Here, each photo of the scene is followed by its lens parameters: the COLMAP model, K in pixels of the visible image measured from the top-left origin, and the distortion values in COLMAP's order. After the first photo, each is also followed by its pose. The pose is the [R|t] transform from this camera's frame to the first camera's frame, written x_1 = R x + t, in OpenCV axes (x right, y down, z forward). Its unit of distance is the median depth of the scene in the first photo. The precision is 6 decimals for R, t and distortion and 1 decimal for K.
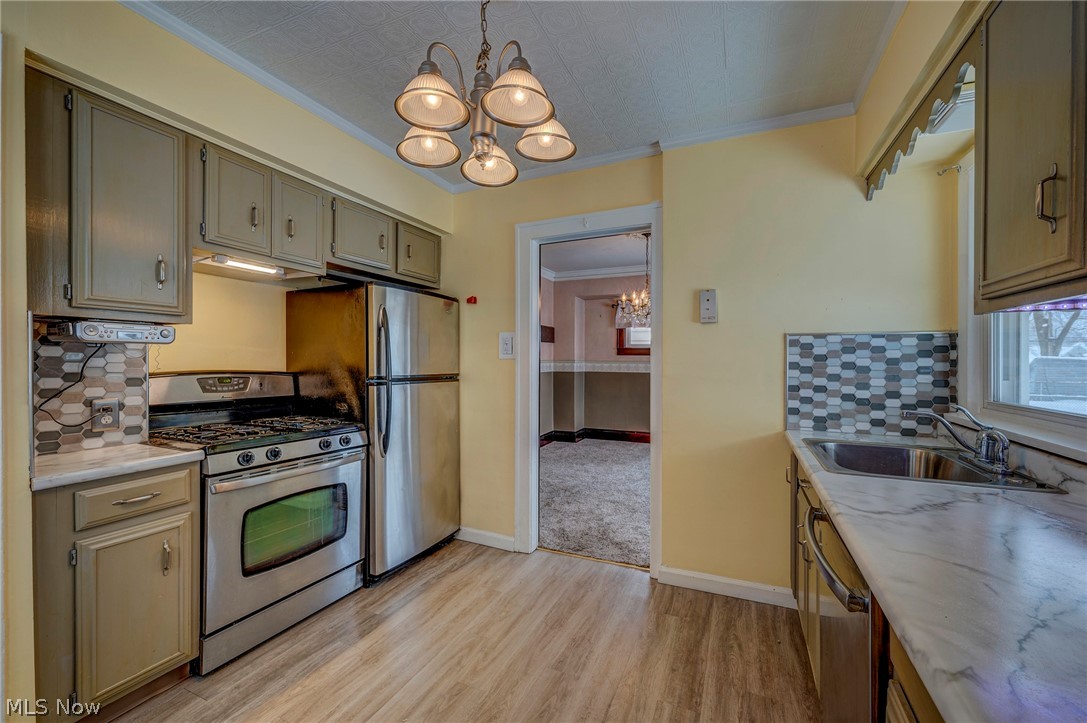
lens RADIAL K [[438.3, 0, 551.3], [0, 438.3, 358.1], [0, 0, 1]] dist [-0.000766, 0.001029]
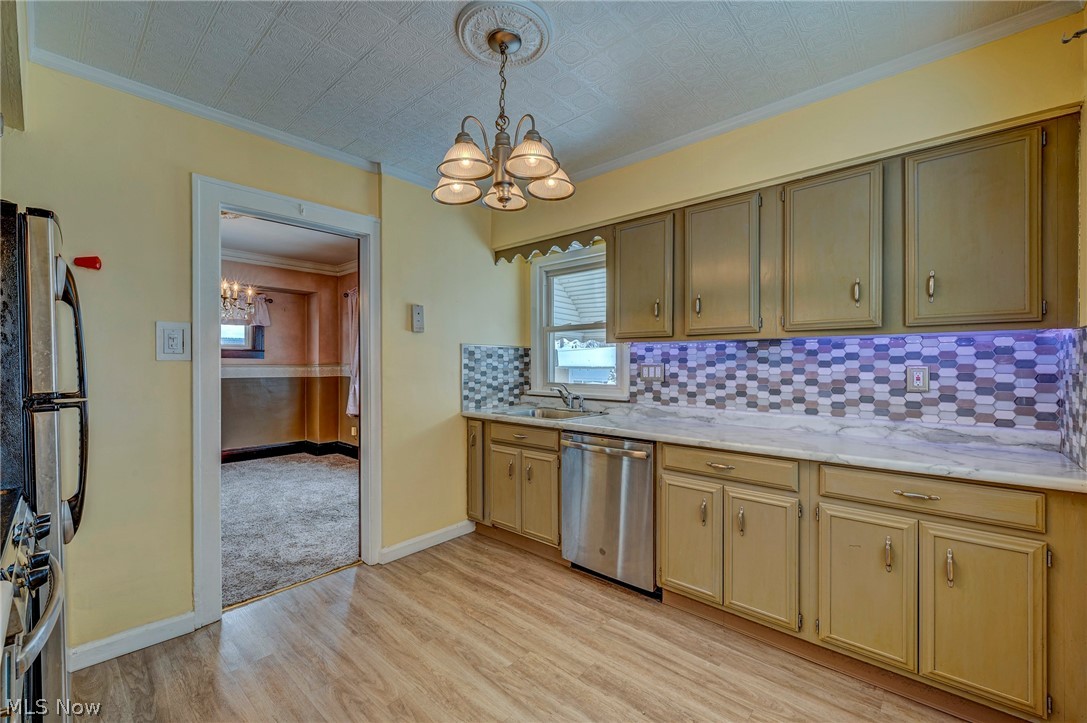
lens RADIAL K [[448.6, 0, 543.8], [0, 448.6, 360.4], [0, 0, 1]] dist [-0.002795, -0.000163]
pose [[0.306185, 0.007858, 0.951940, -0.808370], [0.000830, 0.999963, -0.008522, 0.011290], [-0.951972, 0.003399, 0.306167, 0.308777]]
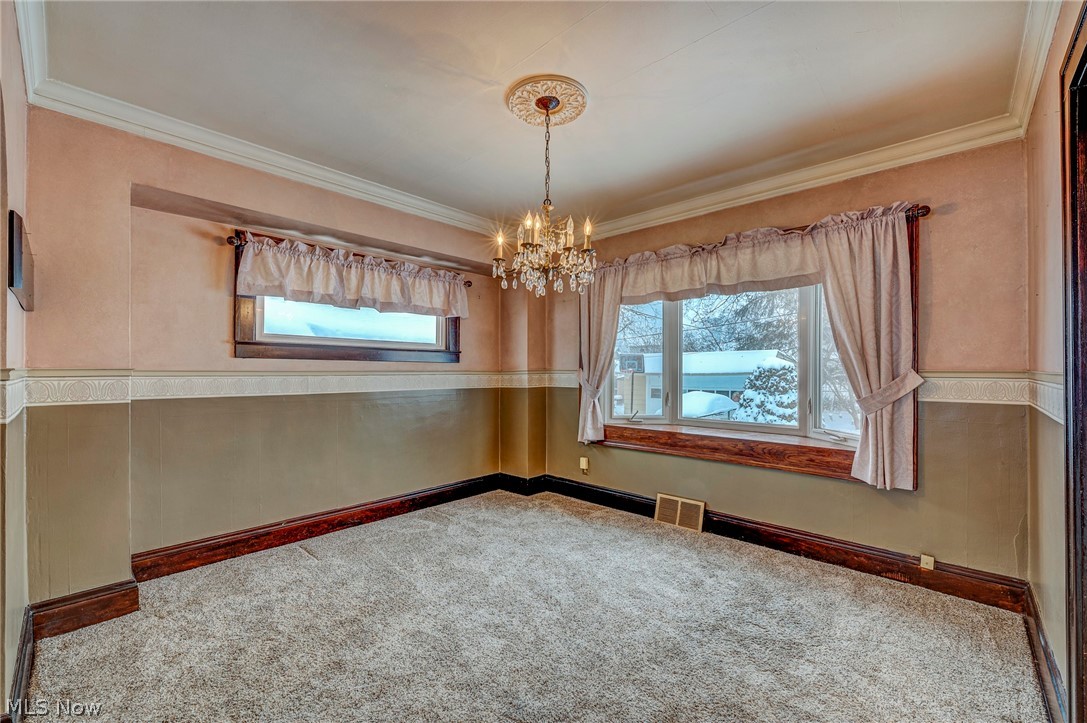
lens RADIAL K [[448.6, 0, 554.2], [0, 448.6, 365.0], [0, 0, 1]] dist [-0.002795, -0.000163]
pose [[0.321754, 0.016719, 0.946676, -0.500001], [-0.007603, 0.999857, -0.015074, 0.014474], [-0.946793, -0.002347, 0.321836, 1.697060]]
